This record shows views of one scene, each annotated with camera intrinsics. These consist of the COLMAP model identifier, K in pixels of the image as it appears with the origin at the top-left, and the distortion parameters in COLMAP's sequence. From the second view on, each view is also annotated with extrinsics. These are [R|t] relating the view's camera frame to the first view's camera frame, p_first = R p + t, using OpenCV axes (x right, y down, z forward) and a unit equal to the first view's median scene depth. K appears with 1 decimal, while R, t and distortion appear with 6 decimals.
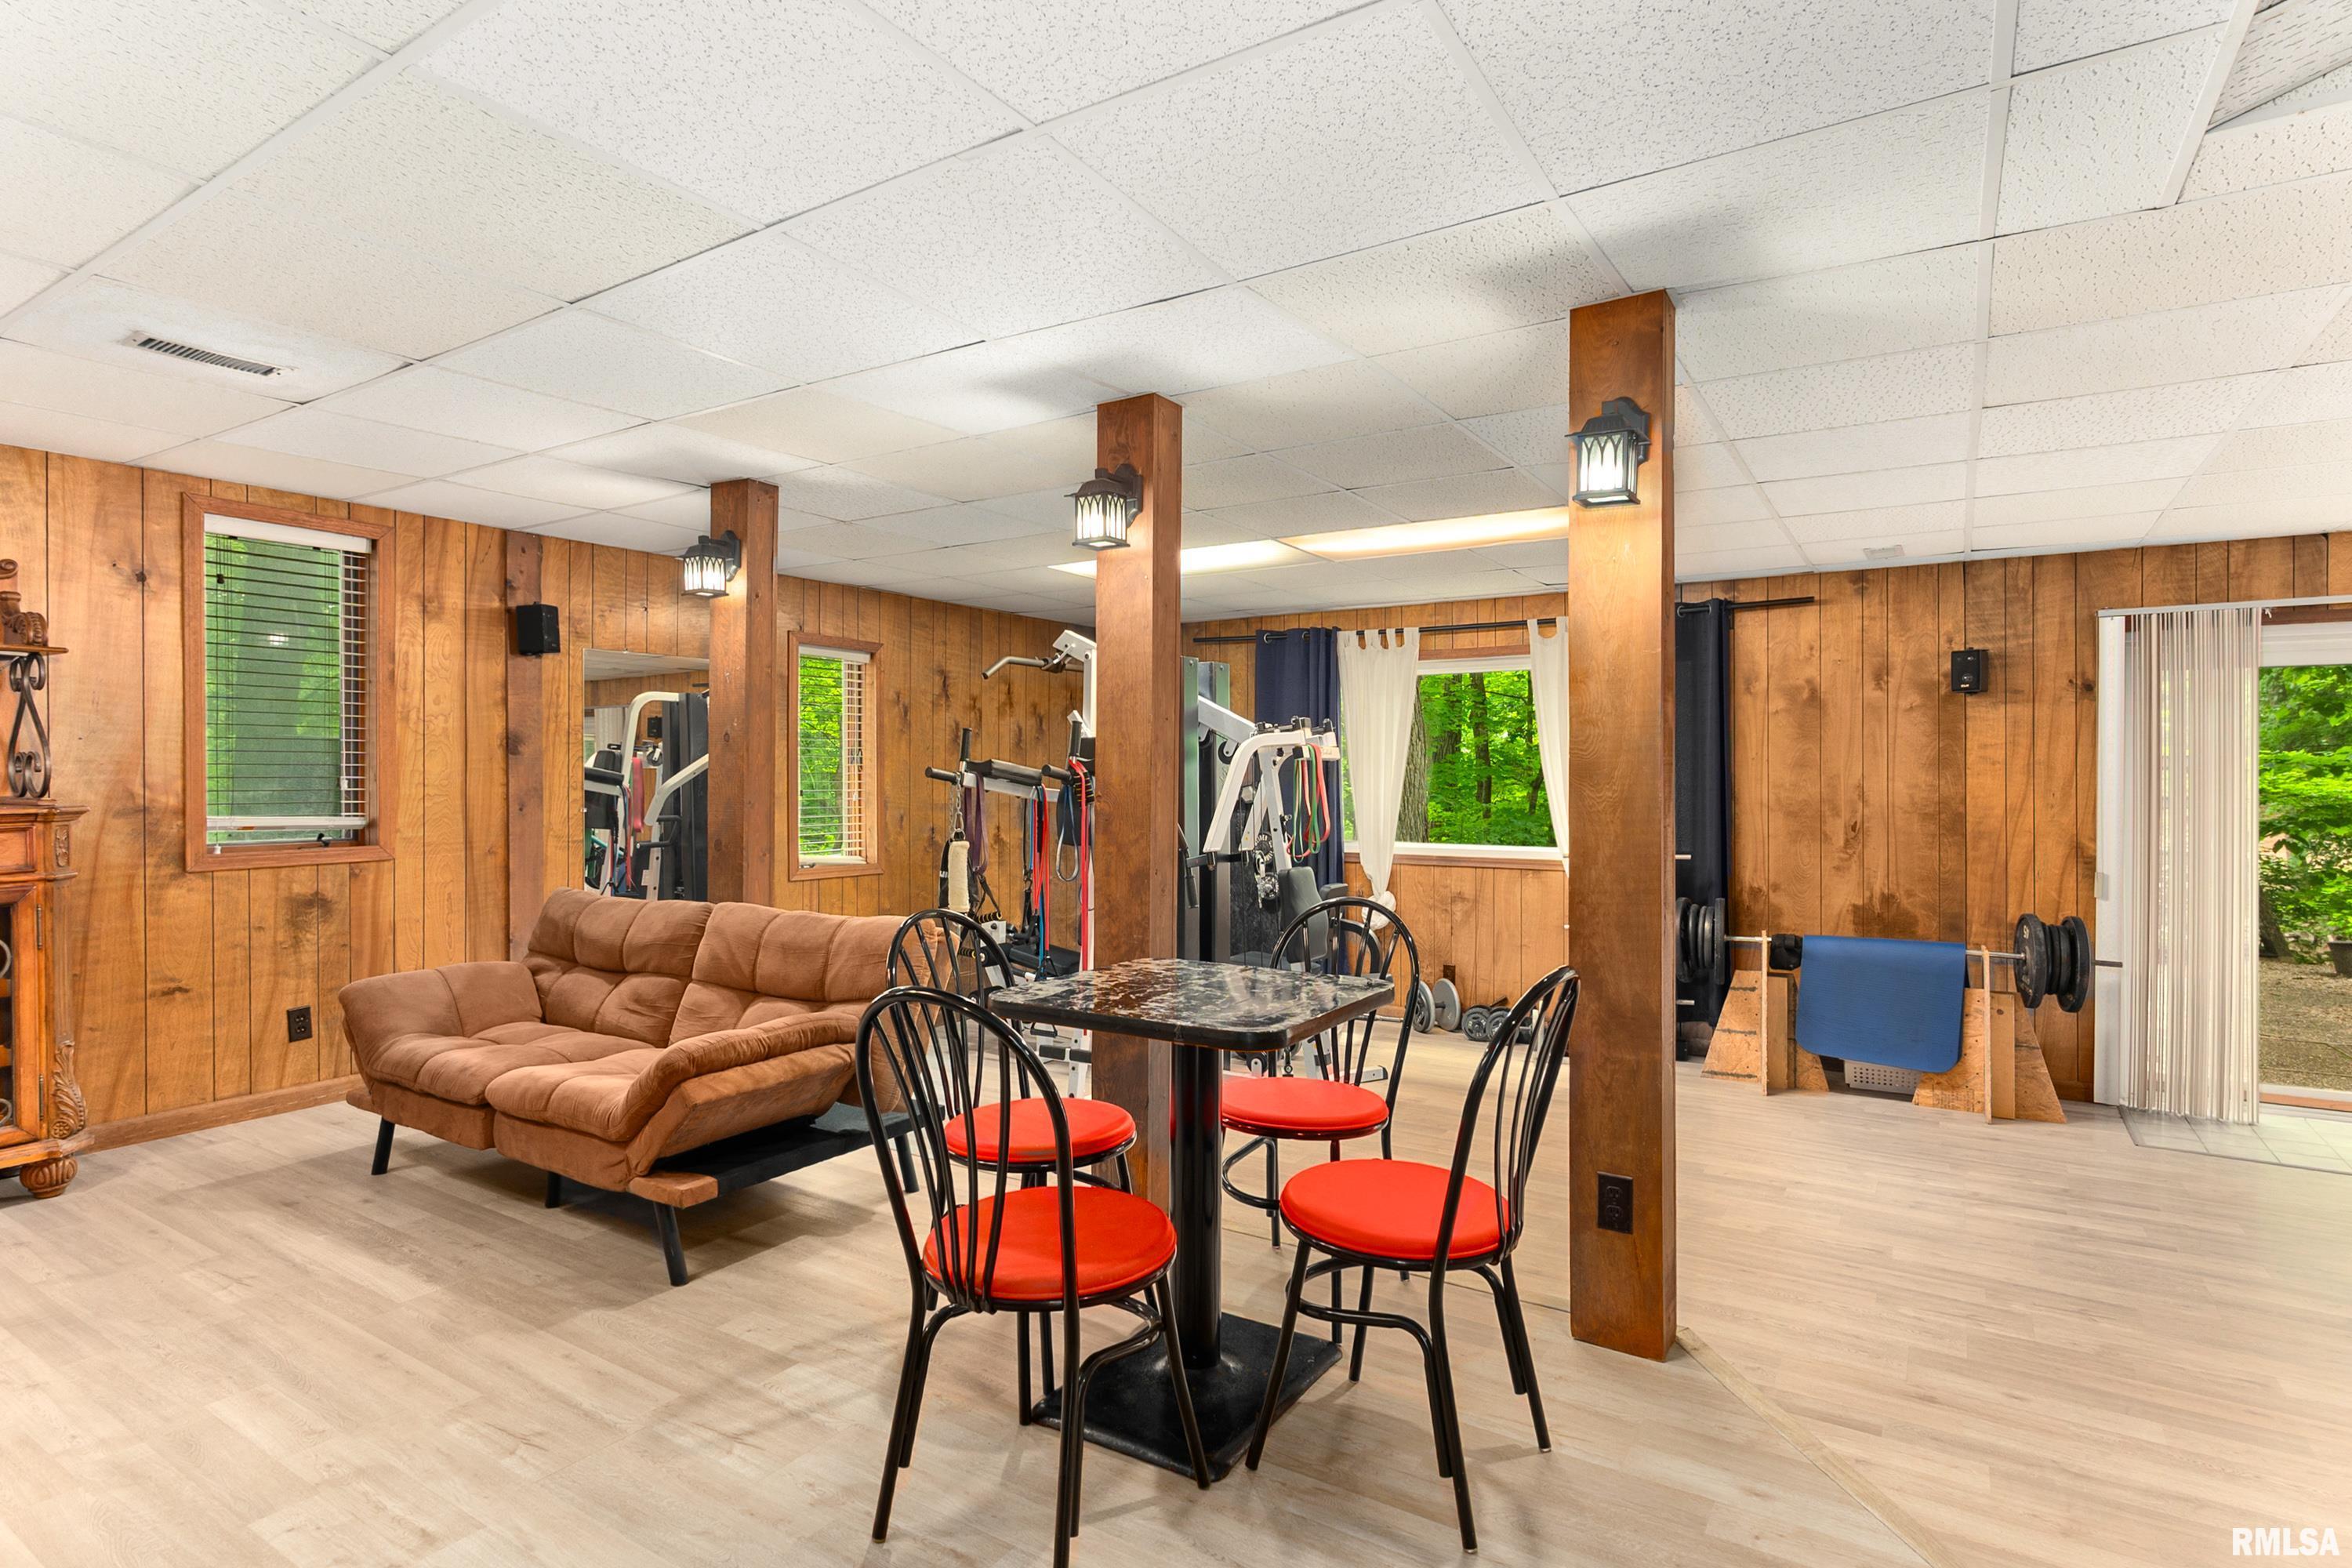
lens RADIAL K [[1199.6, 0, 1179.6], [0, 1199.6, 776.9], [0, 0, 1]] dist [-0.005079, 0.003008]
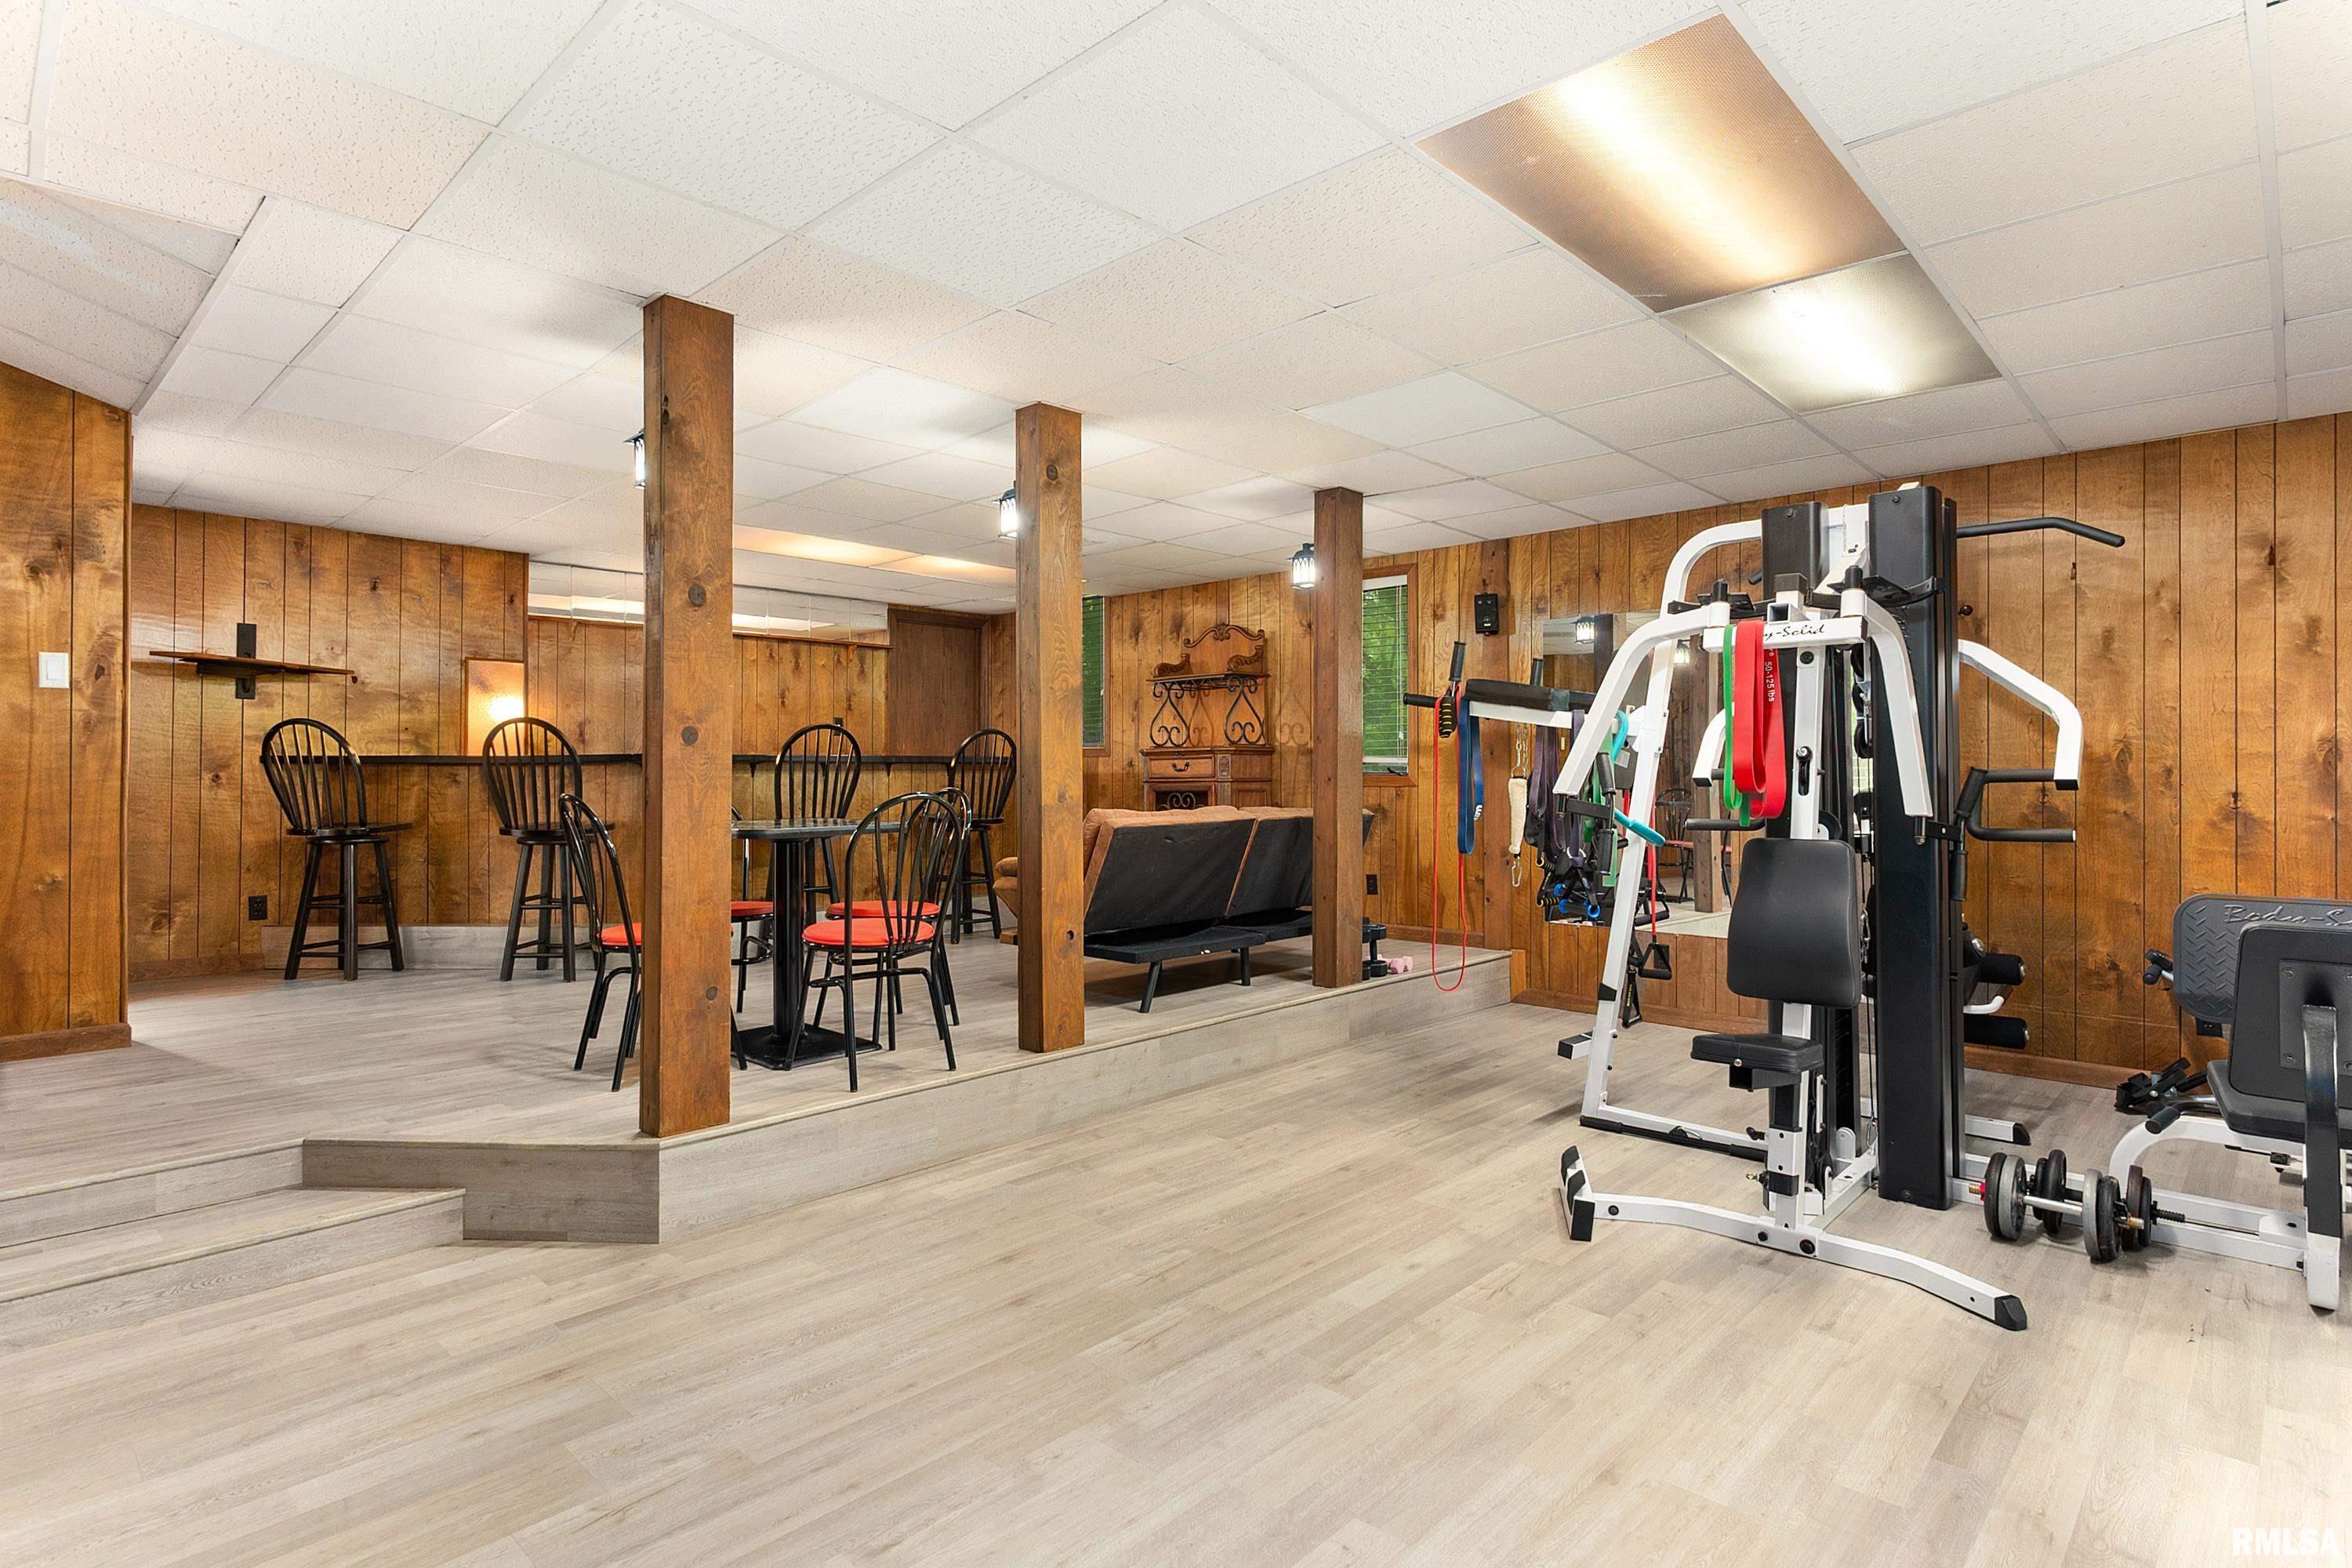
lens RADIAL K [[1199.6, 0, 1190.5], [0, 1199.6, 763.8], [0, 0, 1]] dist [-0.005079, 0.003008]
pose [[-0.181098, -0.008757, -0.983426, 0.810499], [-0.001376, 0.999962, -0.008651, 0.051679], [0.983464, -0.000213, -0.181103, 0.934838]]
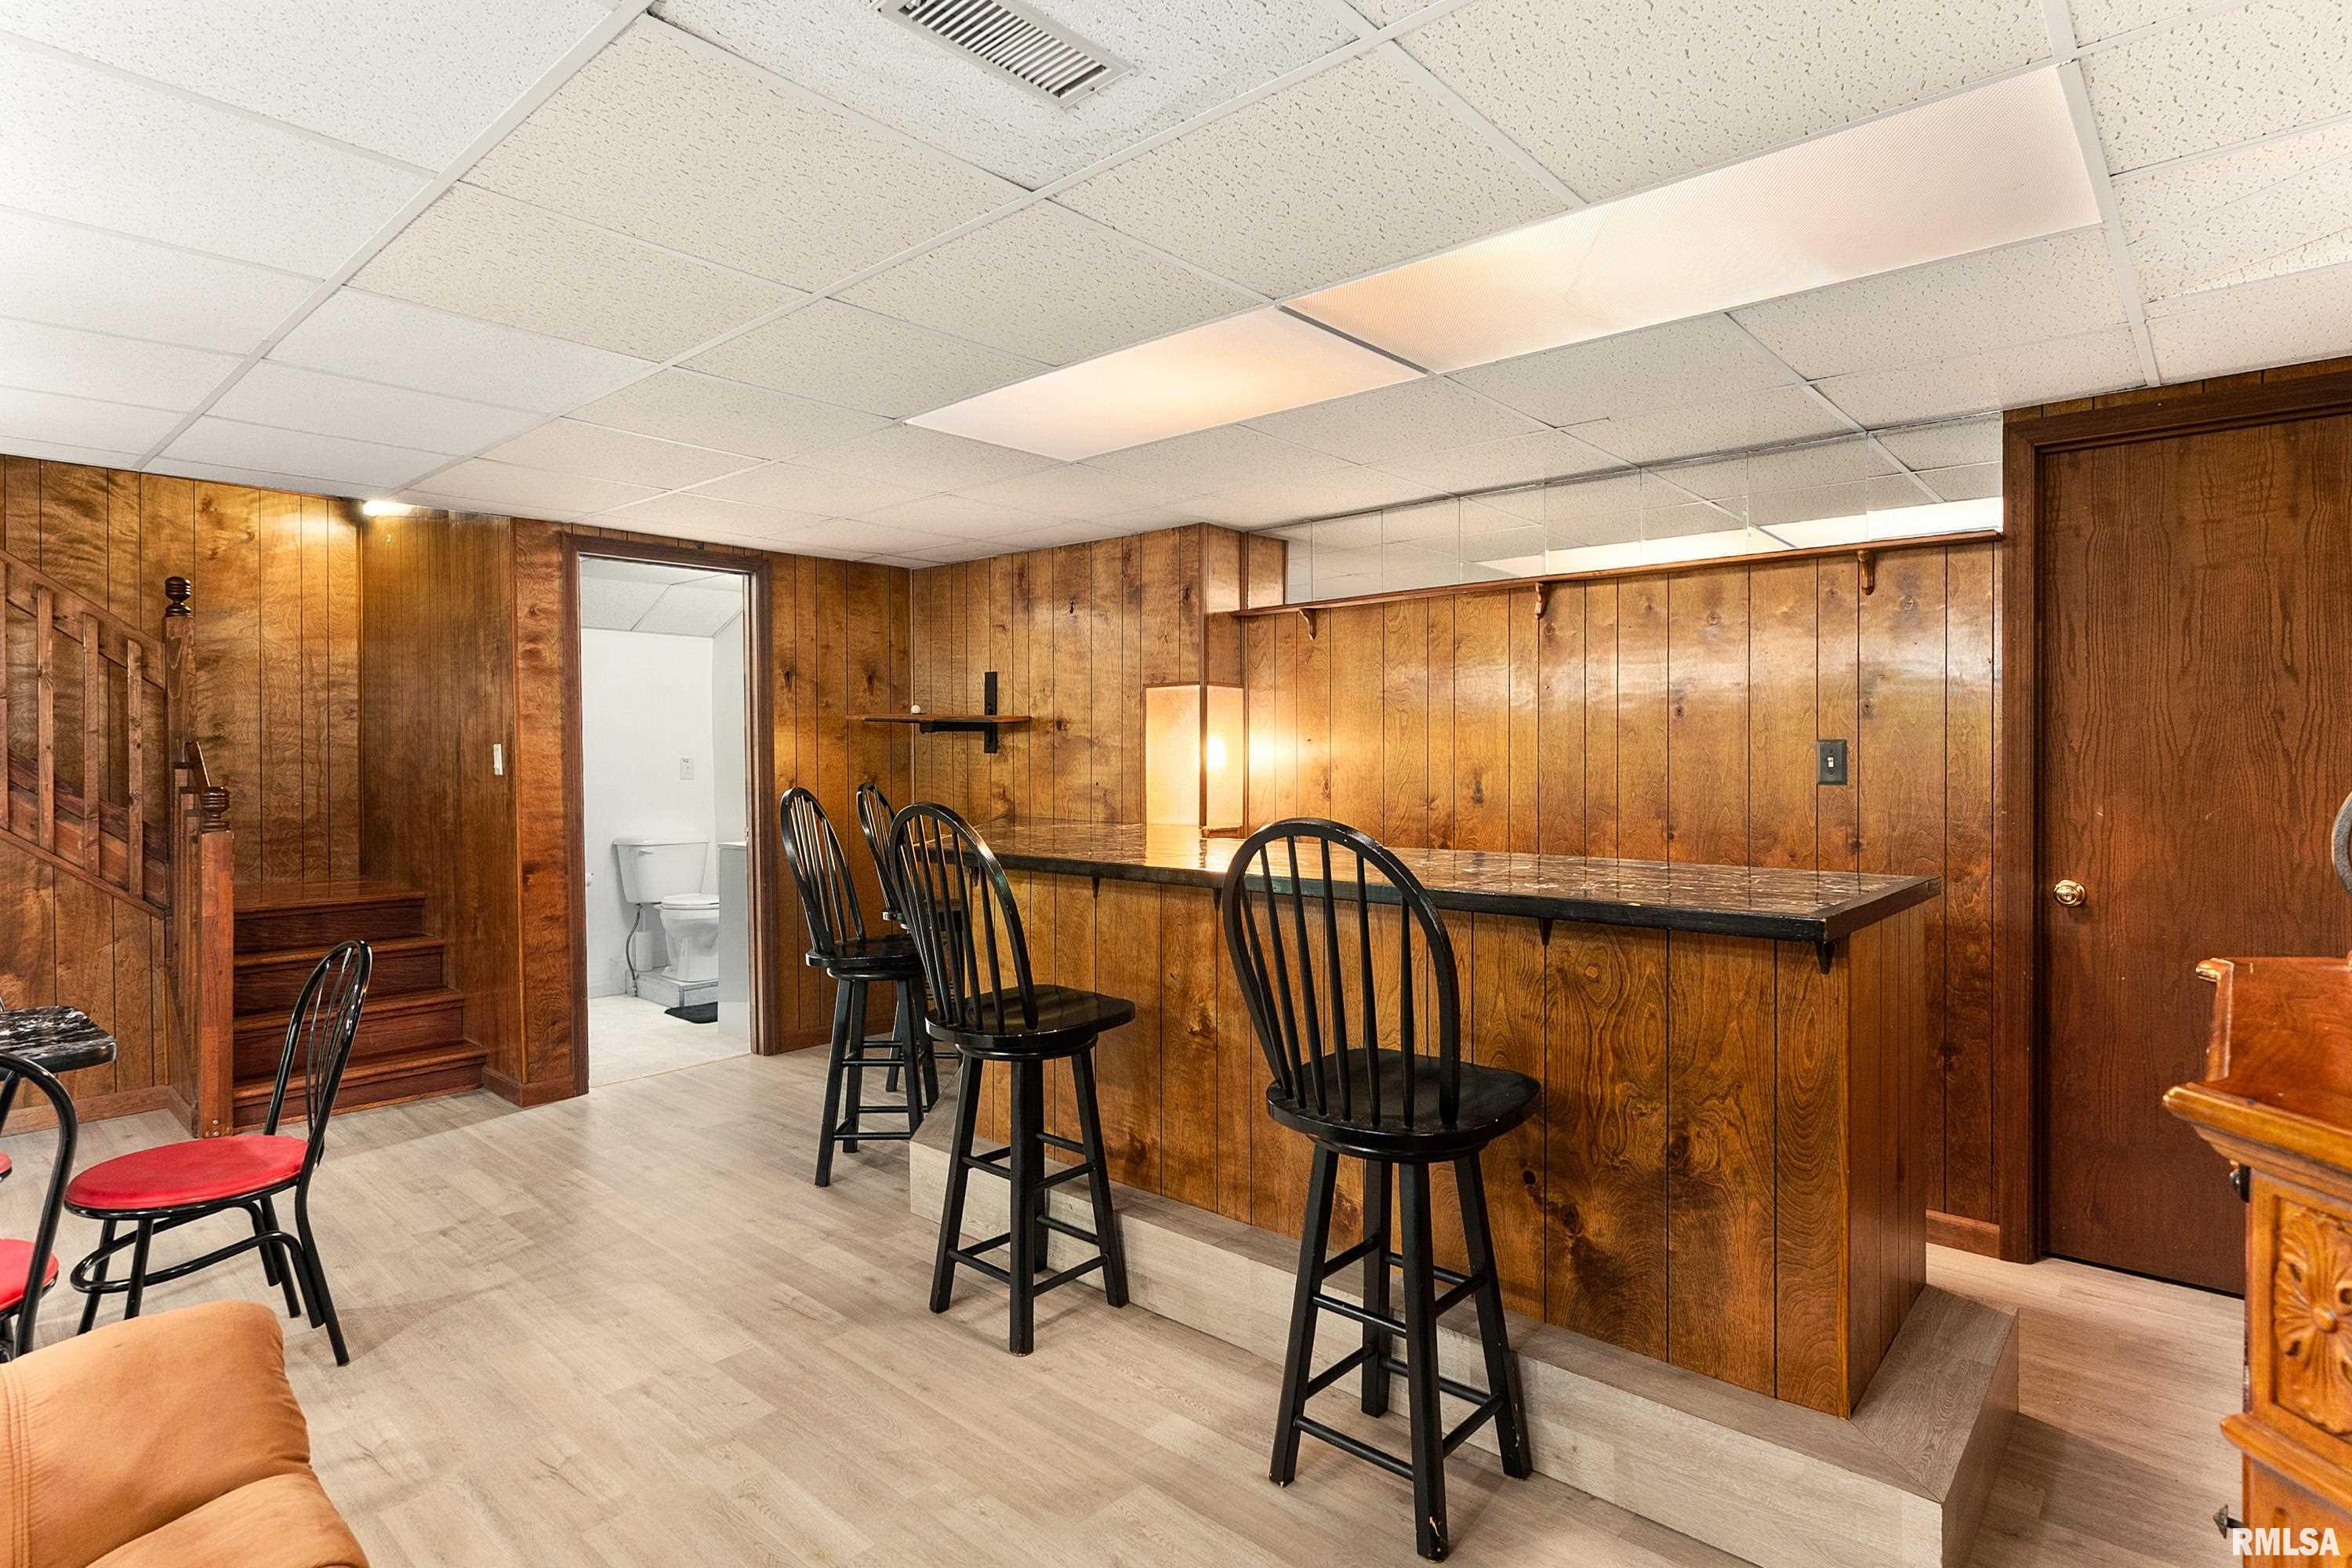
lens RADIAL K [[1199.6, 0, 1188.8], [0, 1199.6, 762.1], [0, 0, 1]] dist [-0.005079, 0.003008]
pose [[-0.988993, 0.001767, 0.147954, -0.551696], [0.003212, 0.999949, 0.009528, -0.024731], [-0.147929, 0.009898, -0.988948, 0.859774]]
